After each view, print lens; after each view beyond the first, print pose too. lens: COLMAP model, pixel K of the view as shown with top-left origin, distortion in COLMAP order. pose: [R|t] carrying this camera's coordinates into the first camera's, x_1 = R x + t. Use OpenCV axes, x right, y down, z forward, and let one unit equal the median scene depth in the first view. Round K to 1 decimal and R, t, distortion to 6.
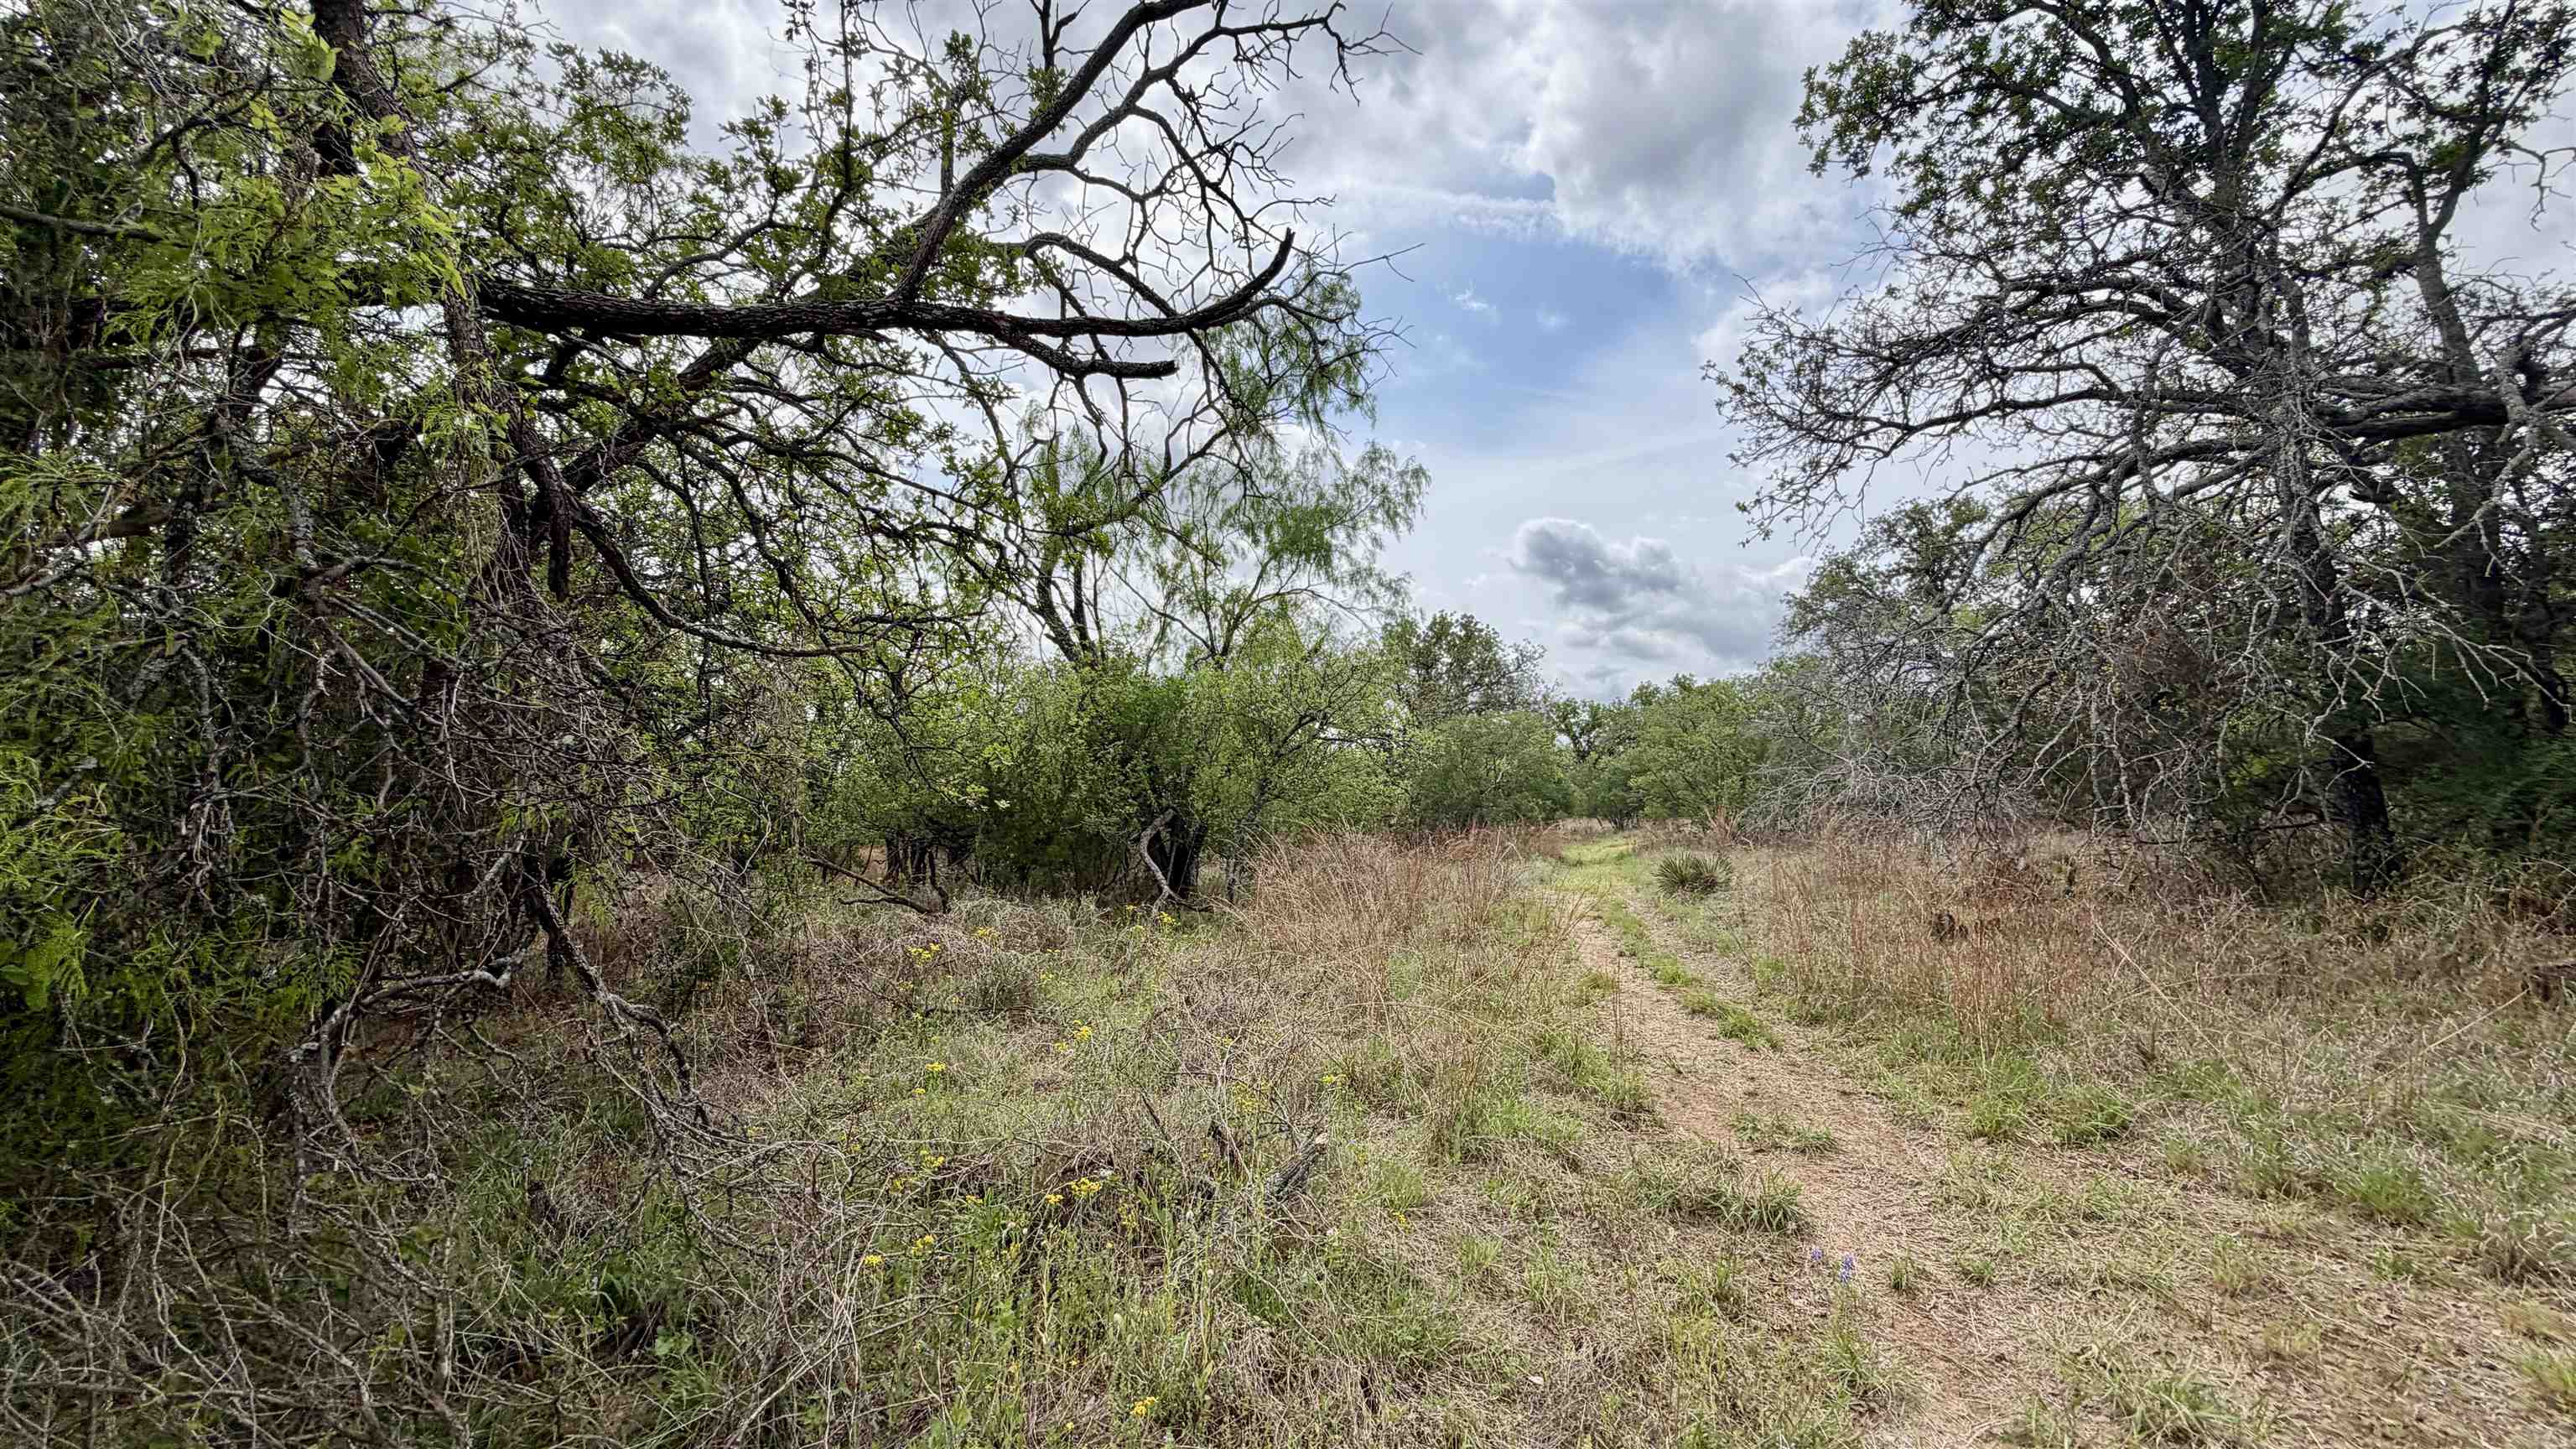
lens RADIAL K [[1019.6, 0, 1286.4], [0, 1019.6, 721.1], [0, 0, 1]] dist [0.000627, 0.000247]
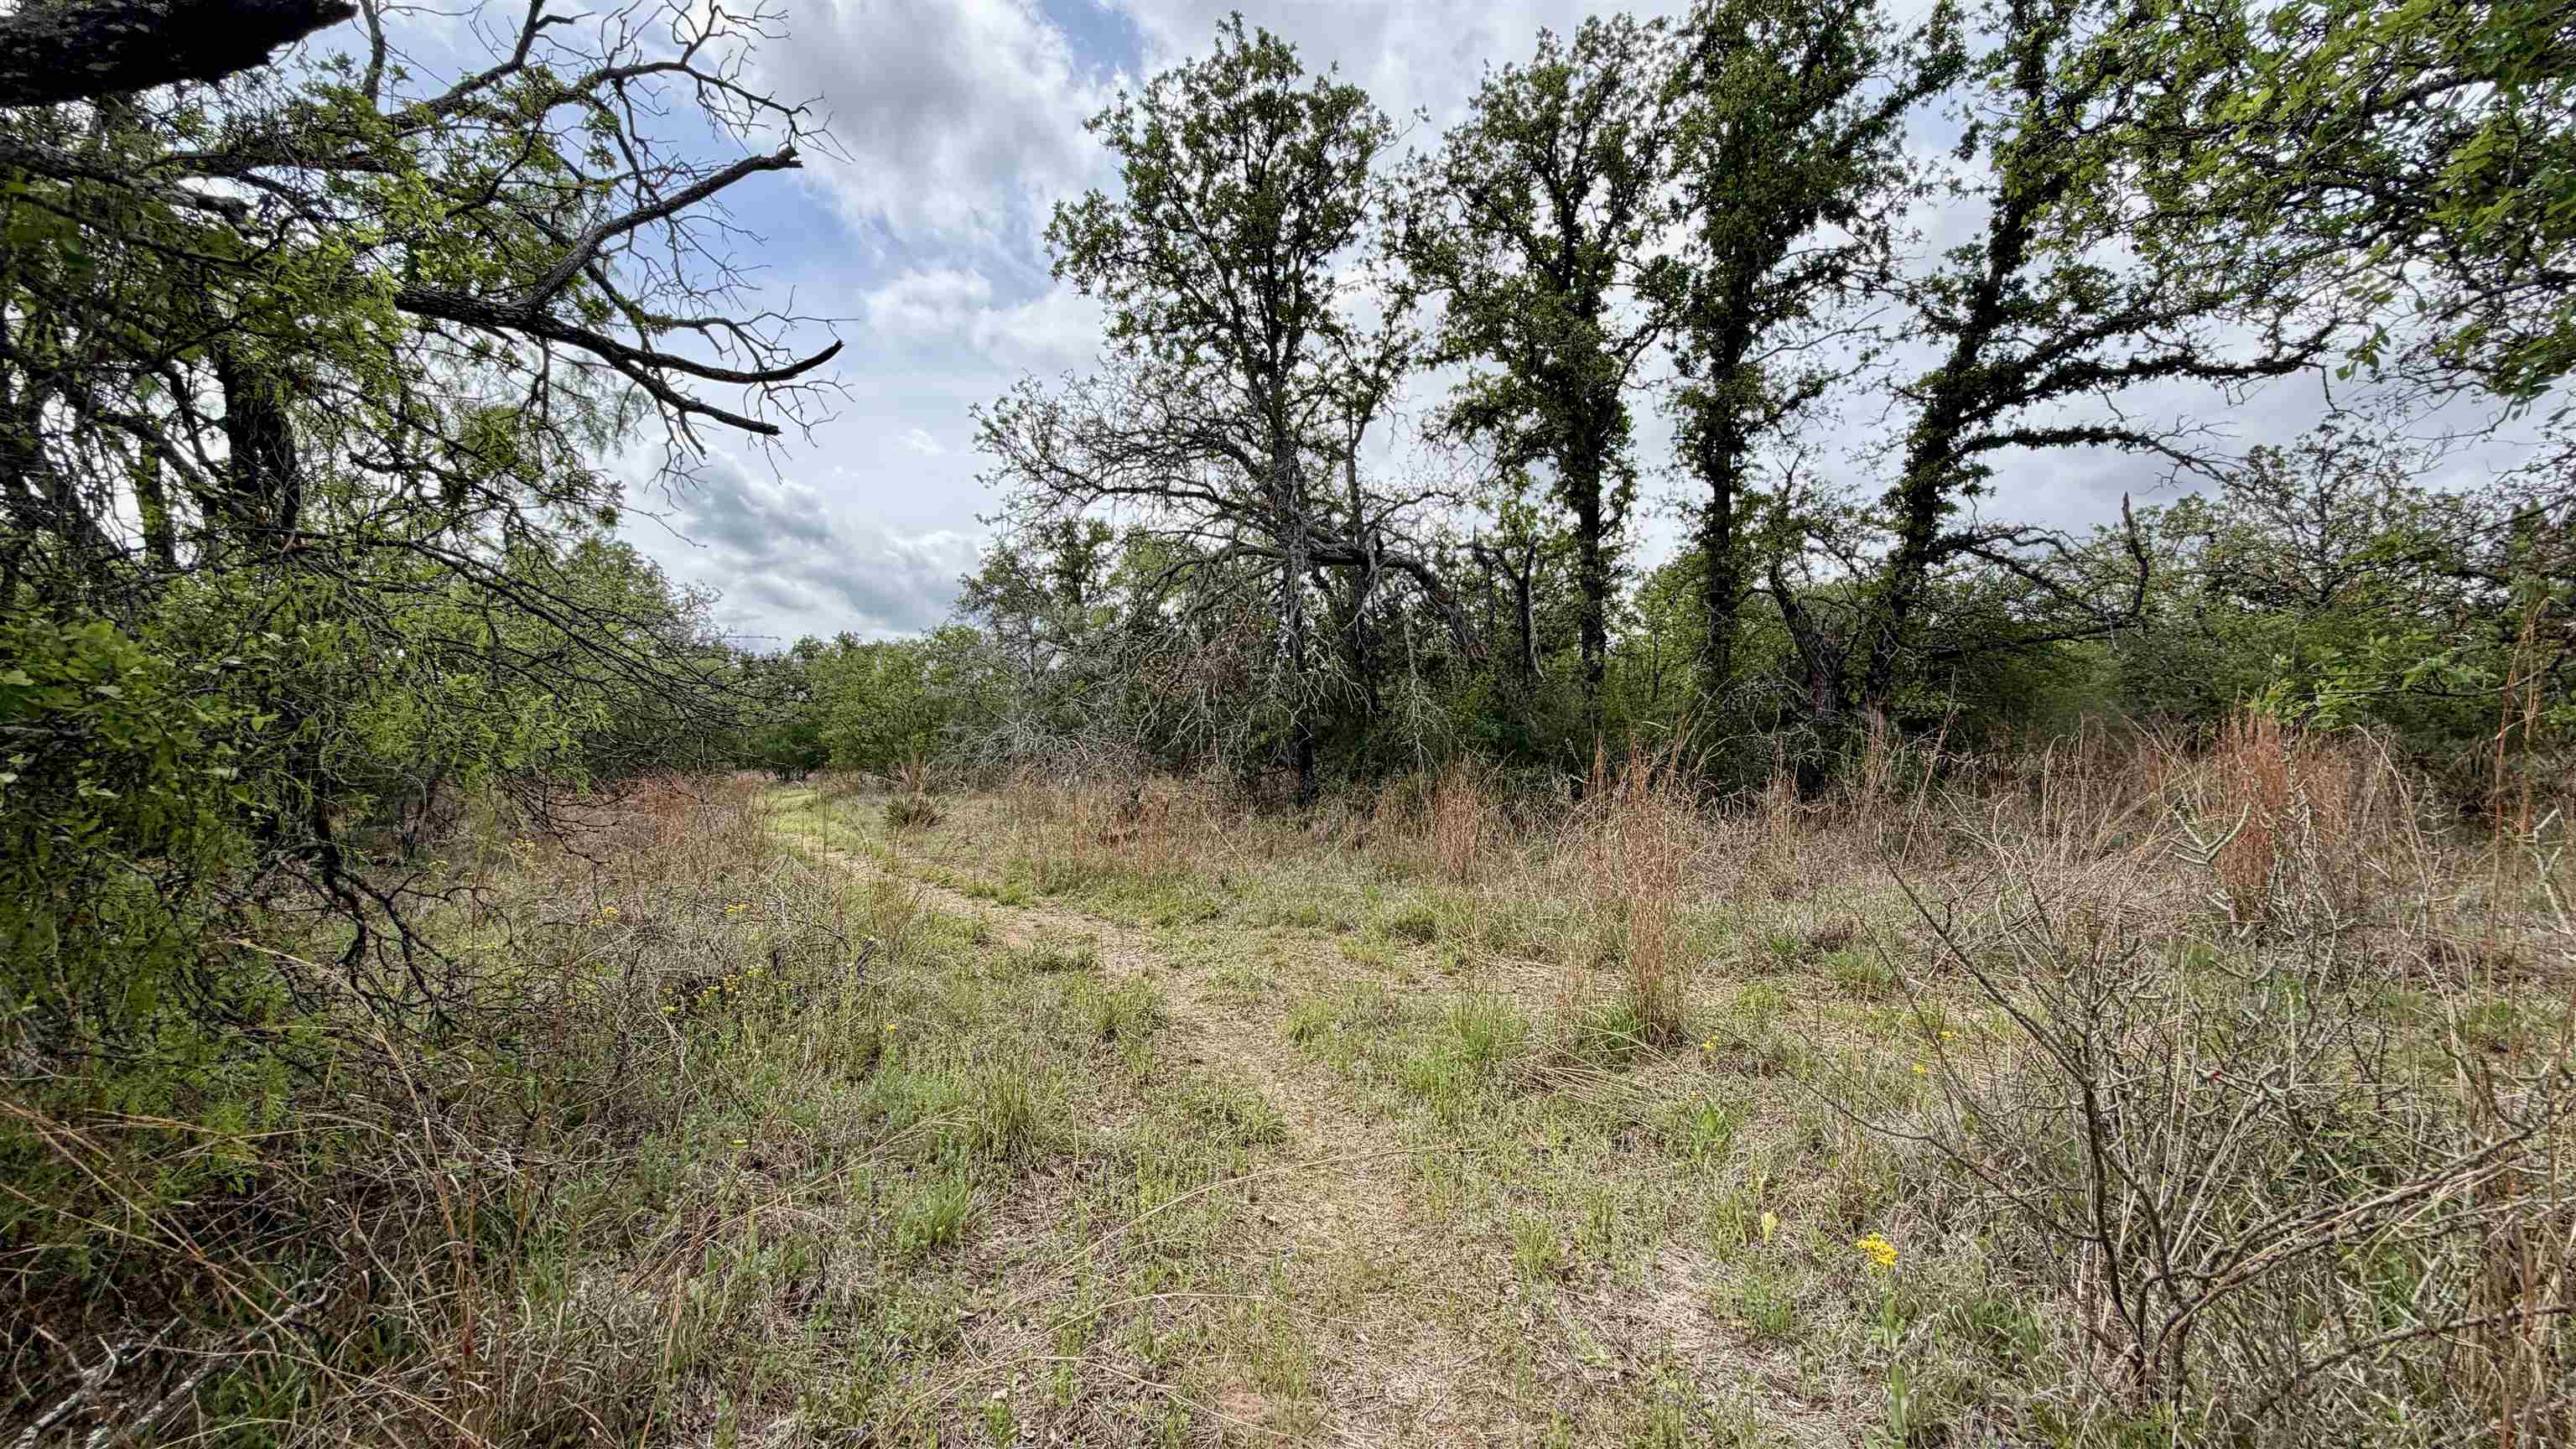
lens RADIAL K [[1031.1, 0, 1281.9], [0, 1031.1, 716.8], [0, 0, 1]] dist [-0.001747, 0.002090]
pose [[0.697552, 0.048403, 0.714898, -0.213267], [-0.075310, 0.997142, 0.005971, -0.001717], [-0.712566, -0.058004, 0.699204, -0.184796]]
